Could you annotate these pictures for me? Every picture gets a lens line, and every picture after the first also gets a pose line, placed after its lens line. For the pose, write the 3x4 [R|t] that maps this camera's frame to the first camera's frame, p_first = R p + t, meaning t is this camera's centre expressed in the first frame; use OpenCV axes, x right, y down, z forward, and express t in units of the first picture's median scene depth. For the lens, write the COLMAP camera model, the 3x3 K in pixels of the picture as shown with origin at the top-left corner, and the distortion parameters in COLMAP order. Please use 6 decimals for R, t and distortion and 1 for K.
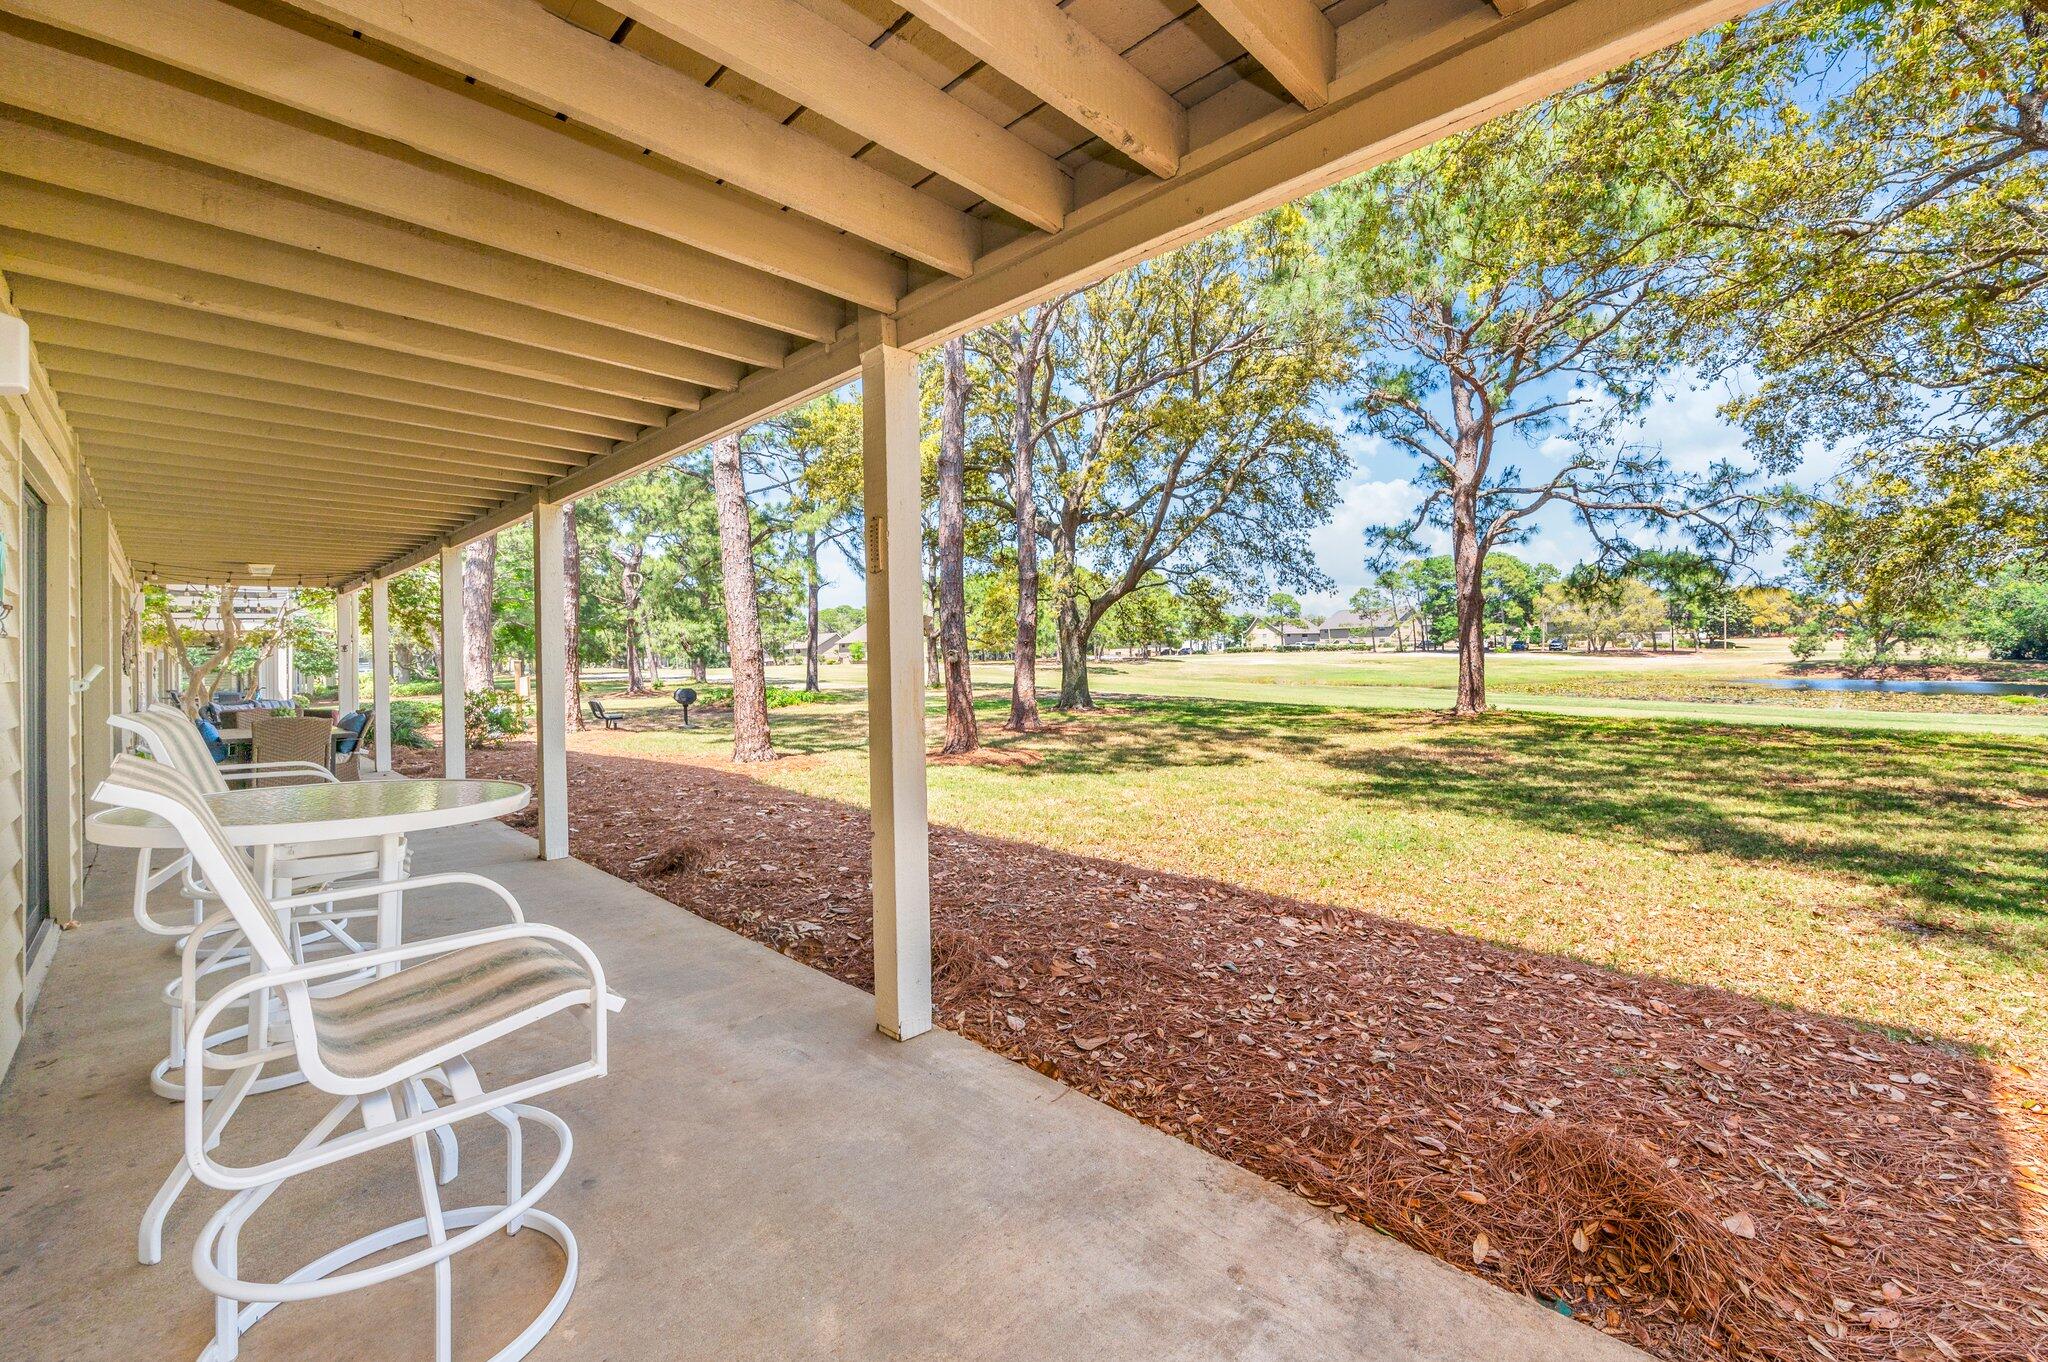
lens RADIAL K [[870.9, 0, 1033.6], [0, 870.9, 660.3], [0, 0, 1]] dist [-0.001554, -0.000050]
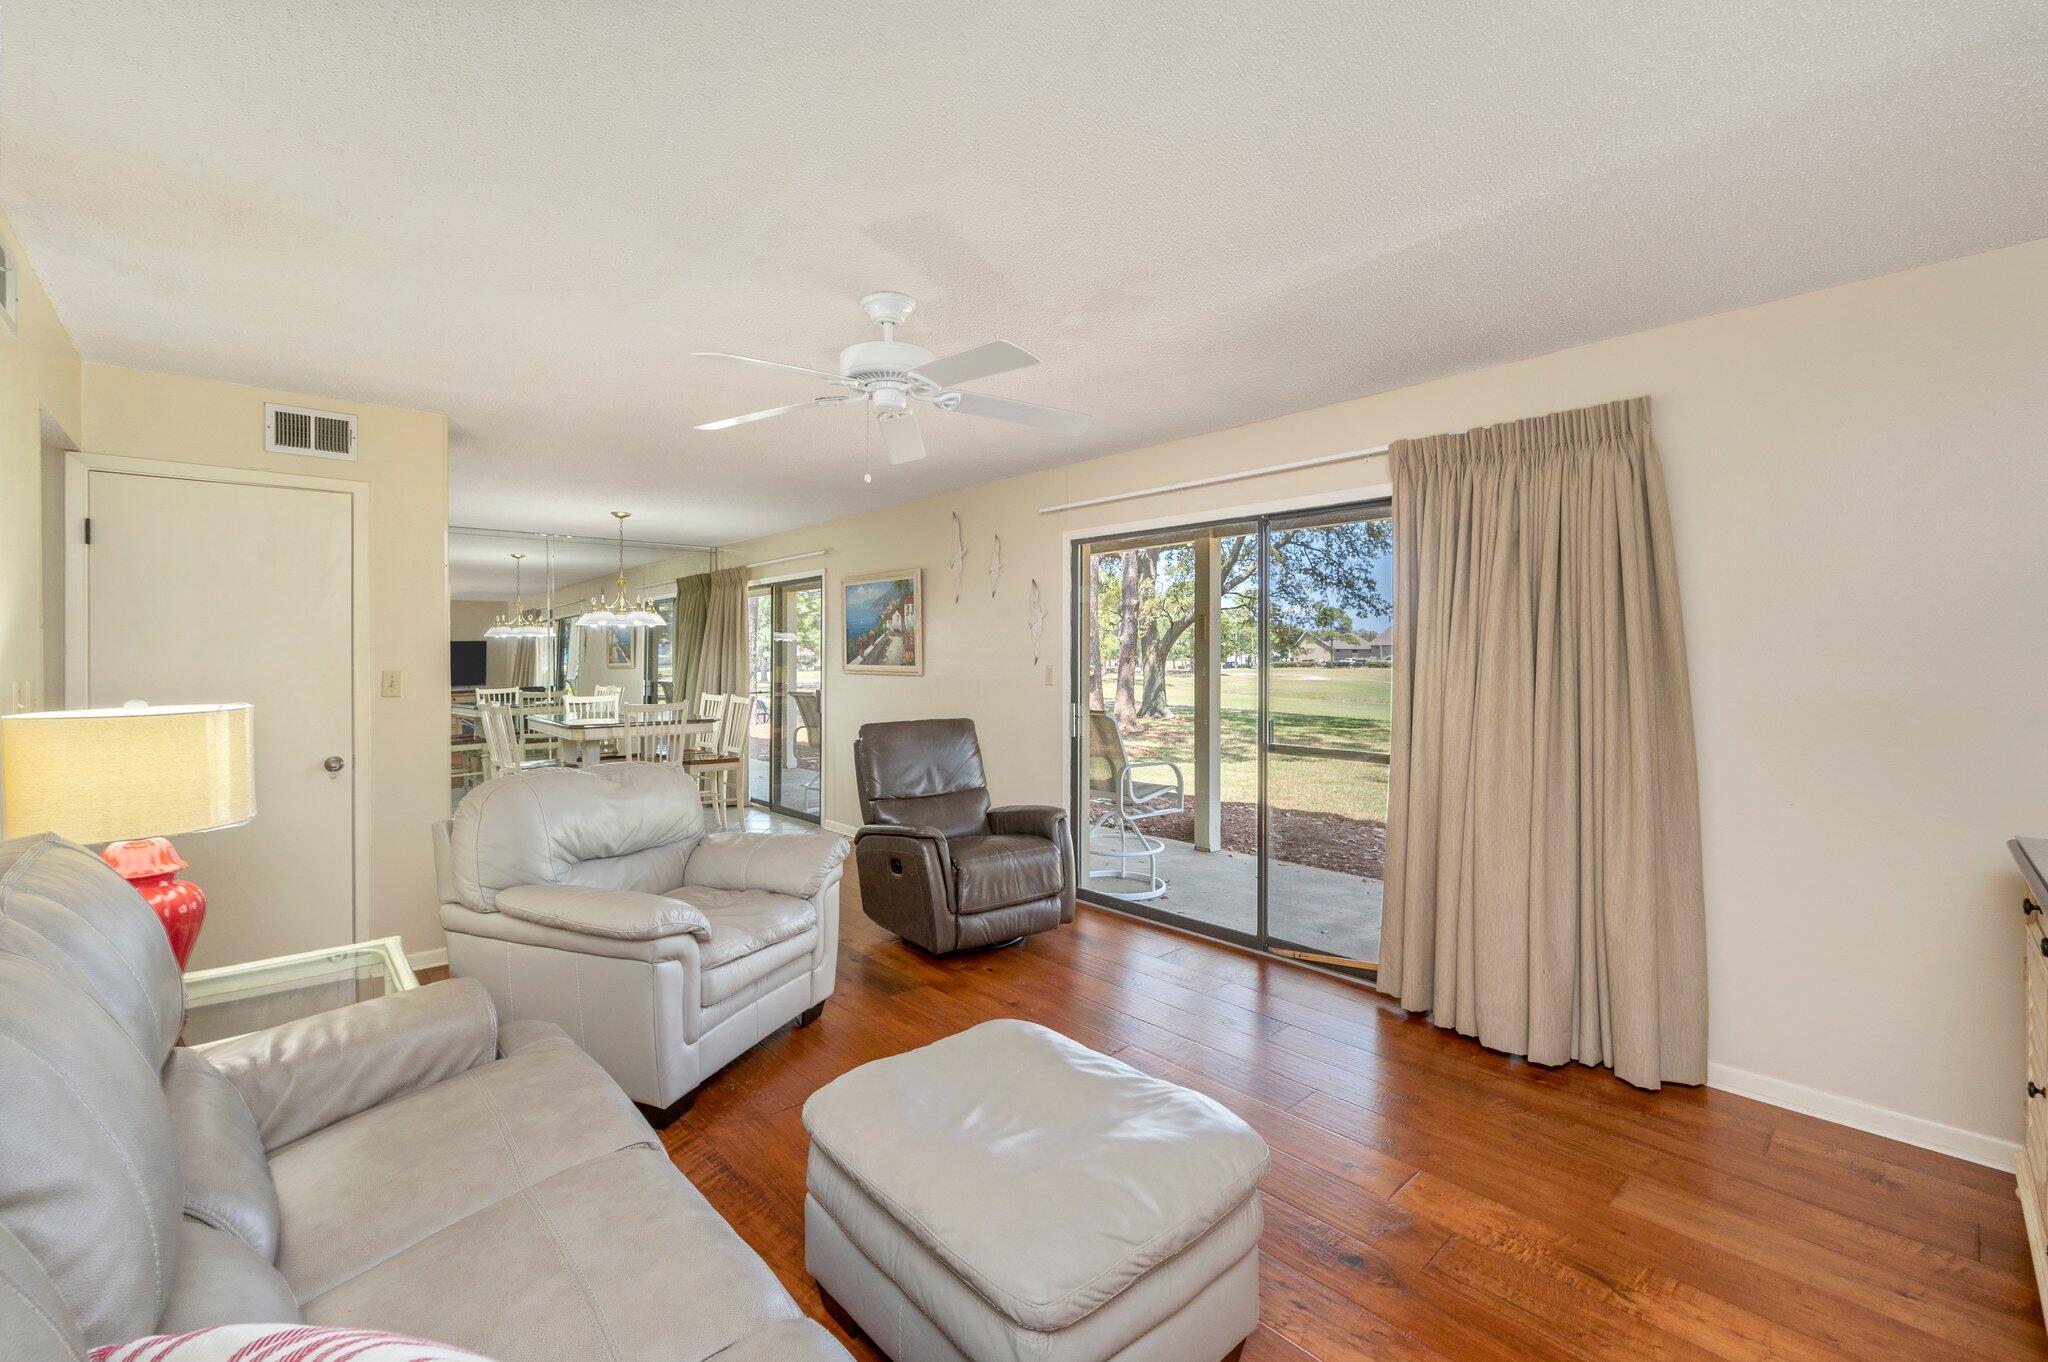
lens RADIAL K [[889.6, 0, 1016.4], [0, 889.6, 679.1], [0, 0, 1]] dist [0.008630, -0.000321]
pose [[0.998052, 0.020962, -0.058759, -0.059716], [-0.020353, 0.999733, 0.010949, -0.001736], [0.058973, -0.009731, 0.998212, -0.146090]]
